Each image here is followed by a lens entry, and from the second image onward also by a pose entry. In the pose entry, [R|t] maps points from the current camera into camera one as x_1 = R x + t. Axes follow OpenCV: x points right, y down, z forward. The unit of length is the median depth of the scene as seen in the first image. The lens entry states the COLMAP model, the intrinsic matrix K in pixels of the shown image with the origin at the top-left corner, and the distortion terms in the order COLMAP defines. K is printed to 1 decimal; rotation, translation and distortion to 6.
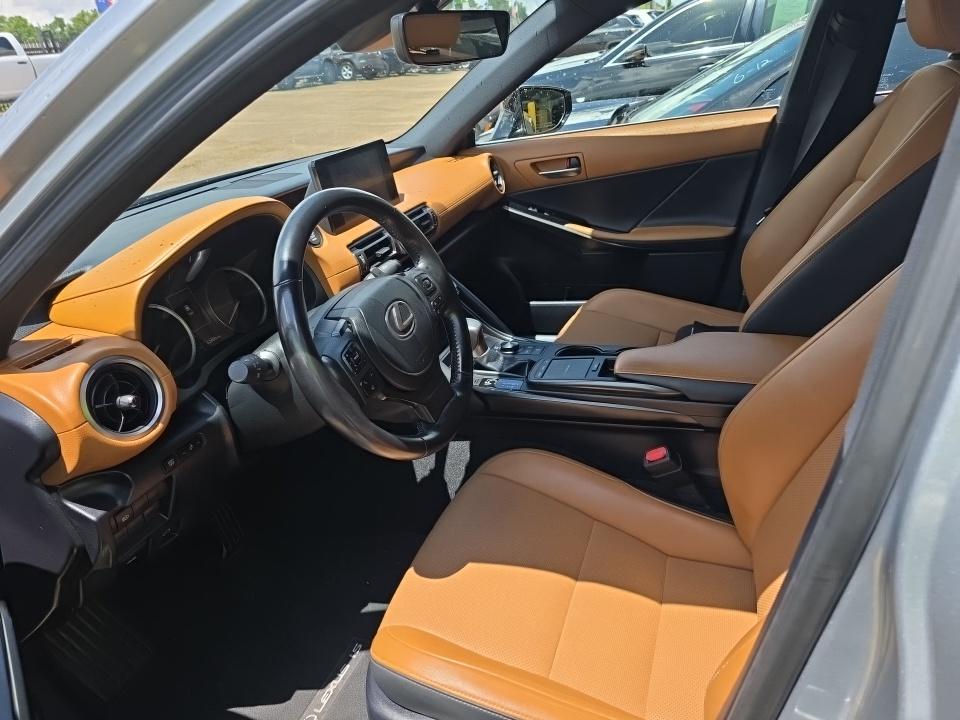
lens RADIAL K [[659.3, 0, 479.0], [0, 659.3, 361.6], [0, 0, 1]] dist [0.004923, -0.007679]
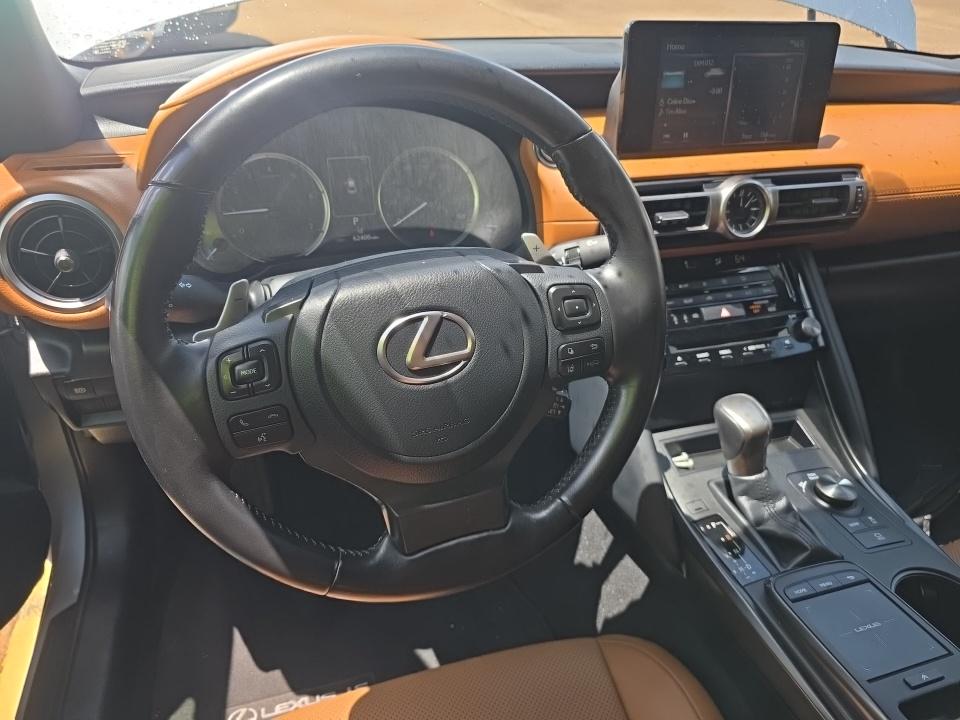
lens RADIAL K [[659.3, 0, 480.2], [0, 659.3, 357.4], [0, 0, 1]] dist [0.004923, -0.007679]
pose [[0.593868, 0.514488, -0.618565, 0.154804], [-0.419314, 0.854071, 0.307796, -0.163144], [0.686656, 0.076583, 0.722937, 0.479910]]
